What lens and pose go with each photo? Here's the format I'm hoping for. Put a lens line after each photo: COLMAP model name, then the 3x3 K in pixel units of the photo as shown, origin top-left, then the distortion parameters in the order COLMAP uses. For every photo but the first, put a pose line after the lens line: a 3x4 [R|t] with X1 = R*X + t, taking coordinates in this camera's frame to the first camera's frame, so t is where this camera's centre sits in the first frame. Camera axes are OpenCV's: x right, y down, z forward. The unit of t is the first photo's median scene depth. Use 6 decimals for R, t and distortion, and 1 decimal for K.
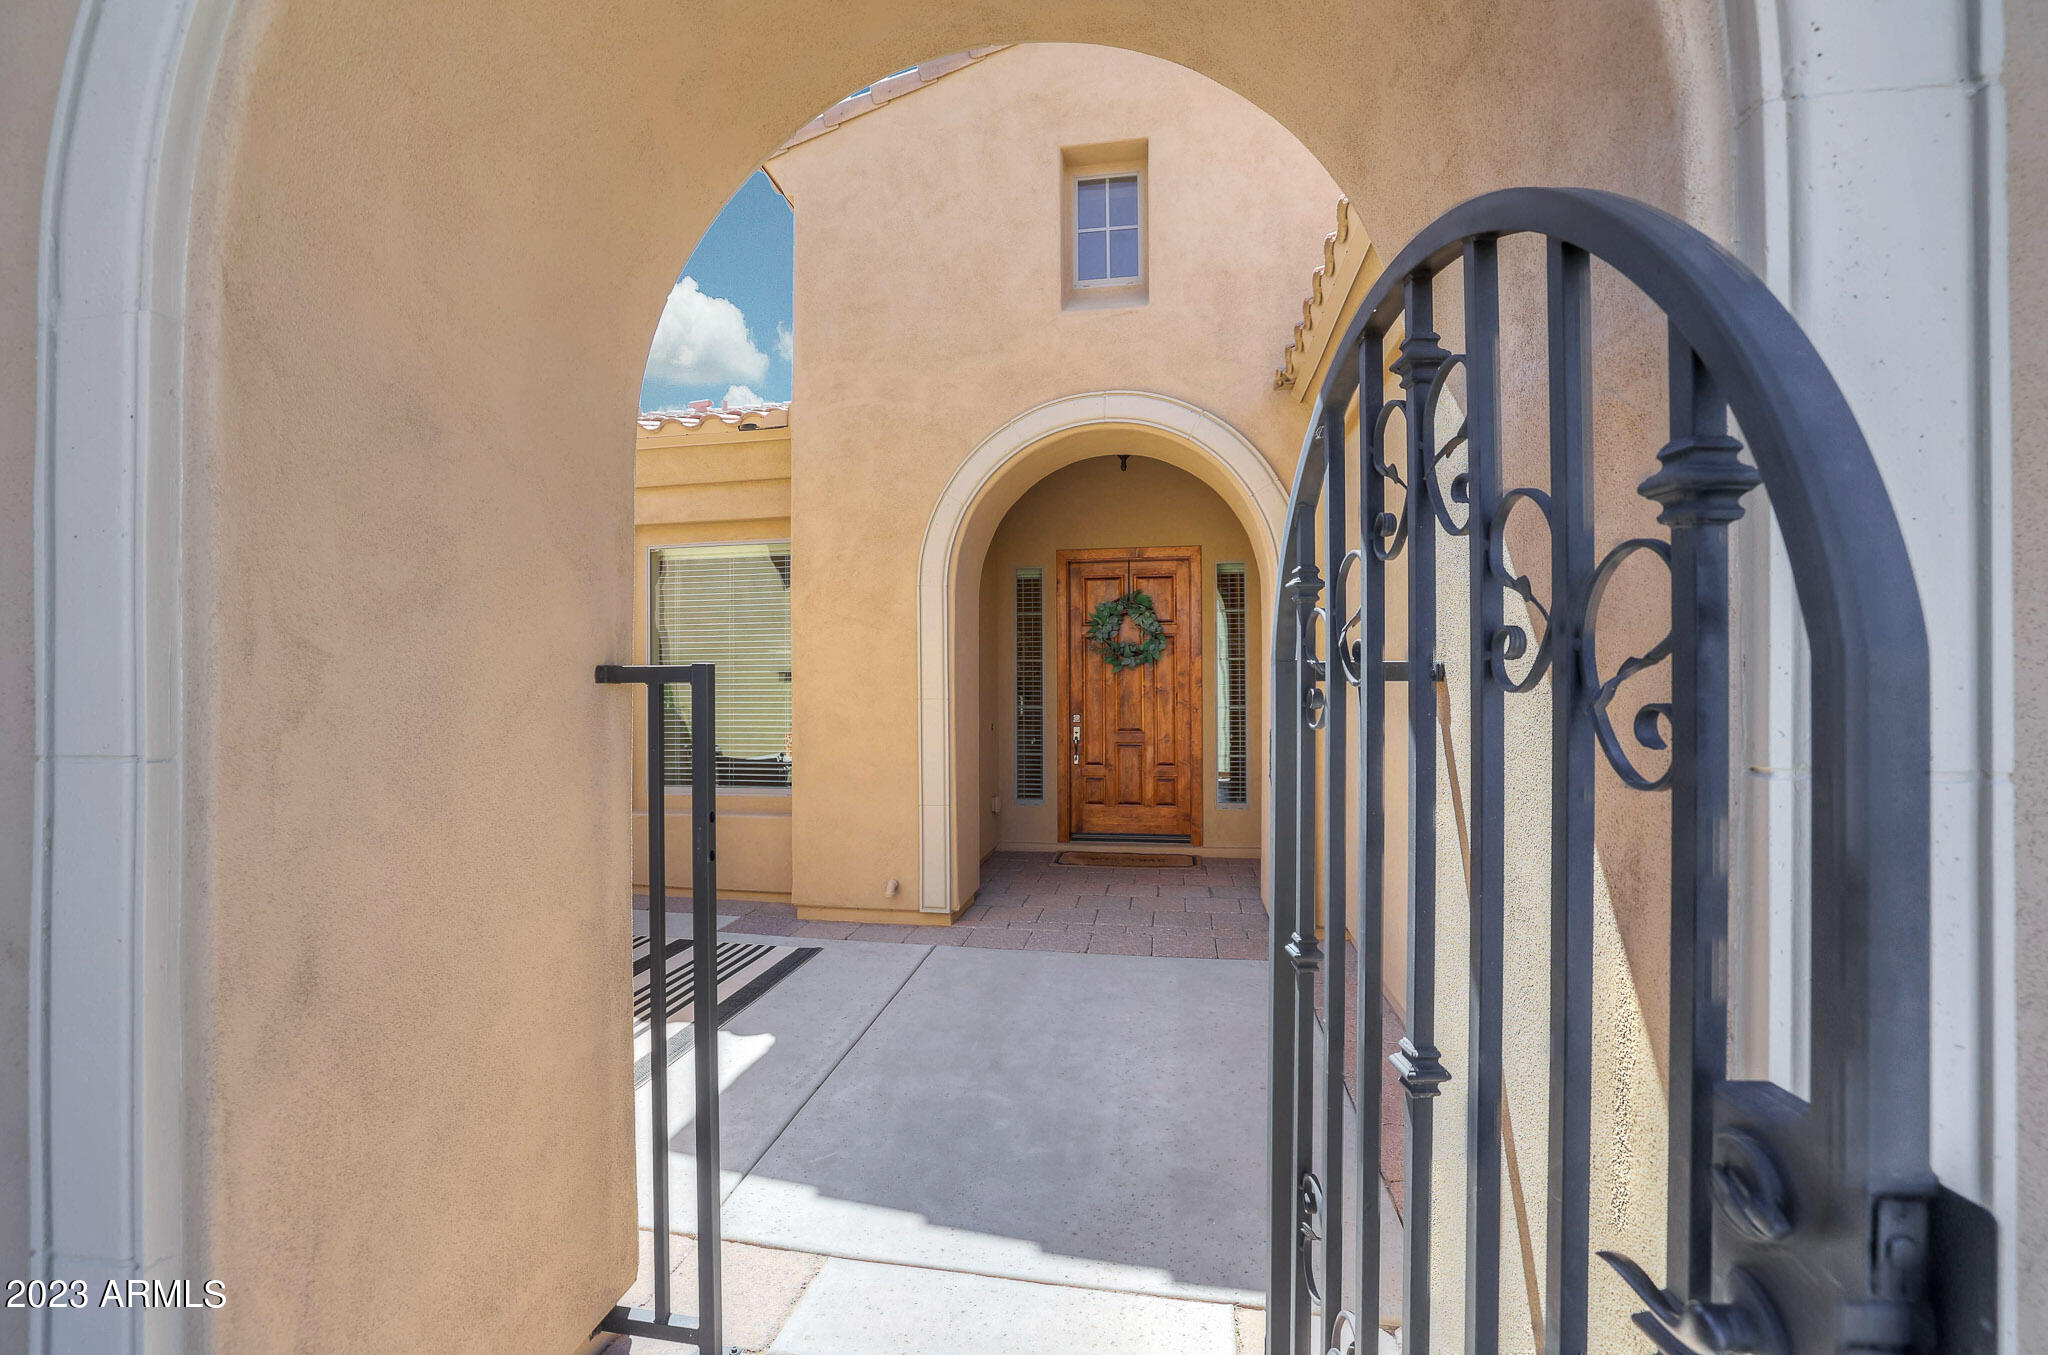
lens RADIAL K [[897.8, 0, 1024.0], [0, 897.8, 677.5], [0, 0, 1]] dist [-0.044271, 0.016752]
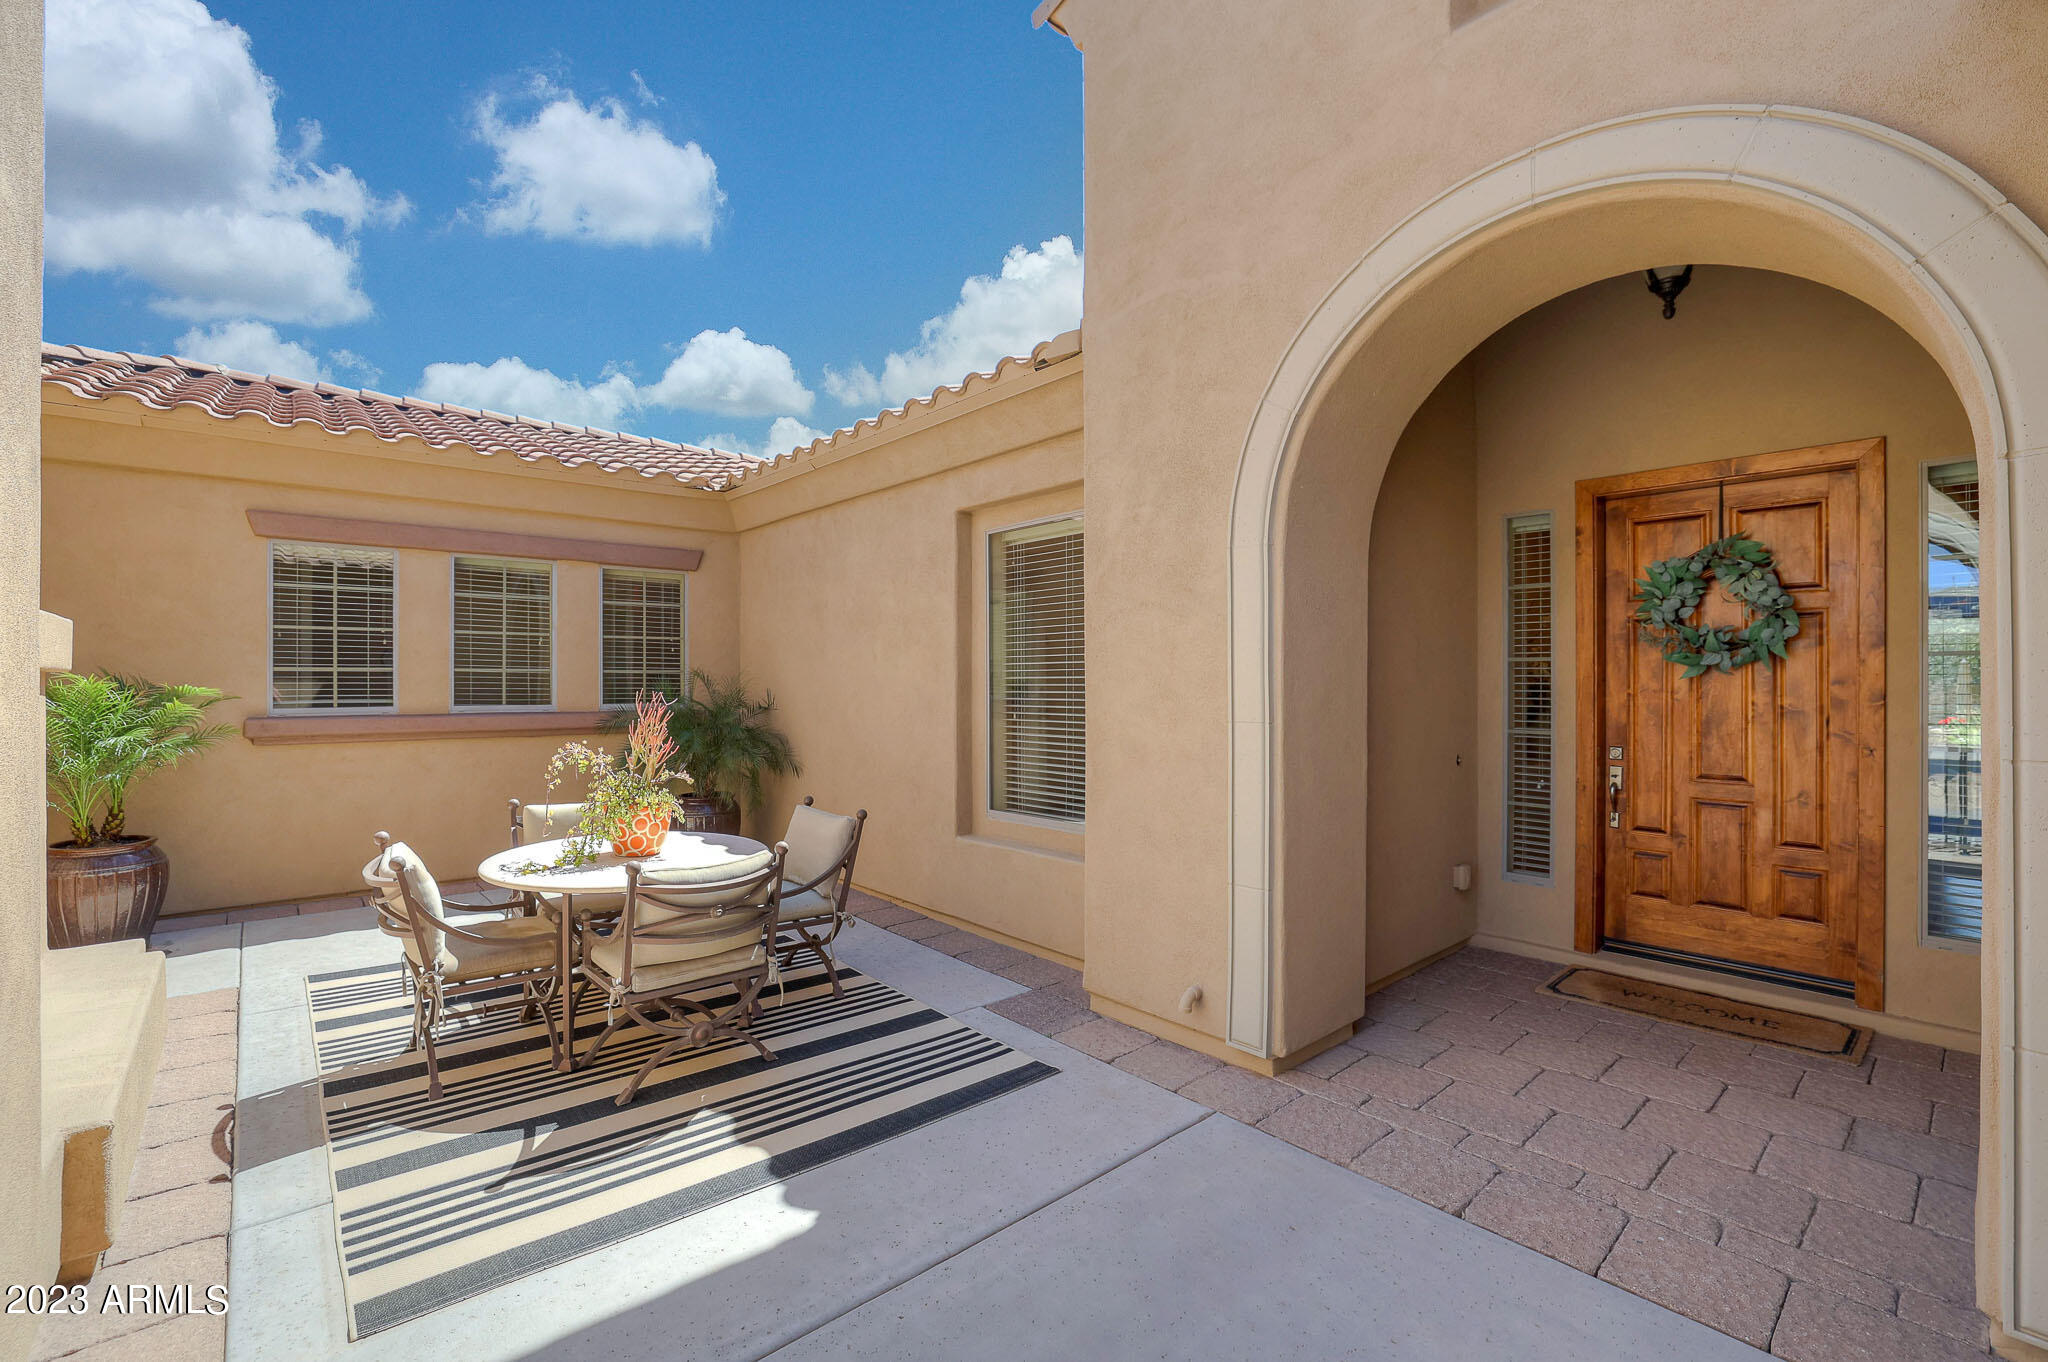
lens RADIAL K [[897.8, 0, 1024.0], [0, 897.8, 681.0], [0, 0, 1]] dist [-0.044271, 0.016752]
pose [[0.776513, 0.006402, -0.630069, 0.126135], [-0.003274, 0.999976, 0.006126, -0.006015], [0.630093, -0.002695, 0.776515, 0.281515]]
